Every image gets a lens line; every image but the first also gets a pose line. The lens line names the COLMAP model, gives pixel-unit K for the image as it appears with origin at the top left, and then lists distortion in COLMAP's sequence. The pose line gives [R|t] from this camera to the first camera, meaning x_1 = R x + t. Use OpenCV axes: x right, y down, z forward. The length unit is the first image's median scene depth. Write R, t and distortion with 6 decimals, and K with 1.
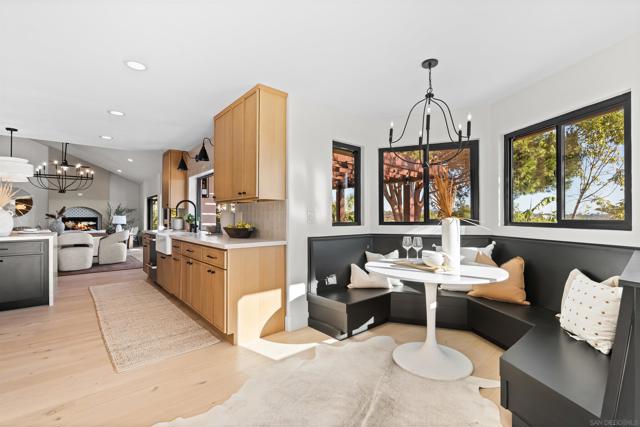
lens RADIAL K [[293.8, 0, 323.7], [0, 293.8, 215.7], [0, 0, 1]] dist [-0.006309, 0.001065]
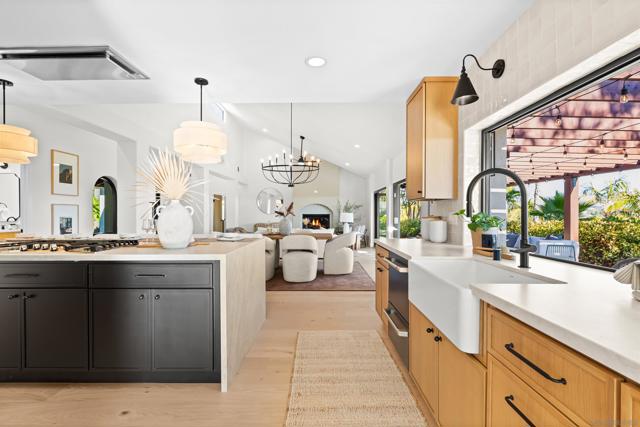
lens RADIAL K [[293.8, 0, 321.1], [0, 293.8, 215.0], [0, 0, 1]] dist [-0.006309, 0.001065]
pose [[0.759505, 0.005626, -0.650477, -0.229721], [0.000041, 0.999962, 0.008697, -0.001386], [0.650502, -0.006632, 0.759476, 0.350977]]
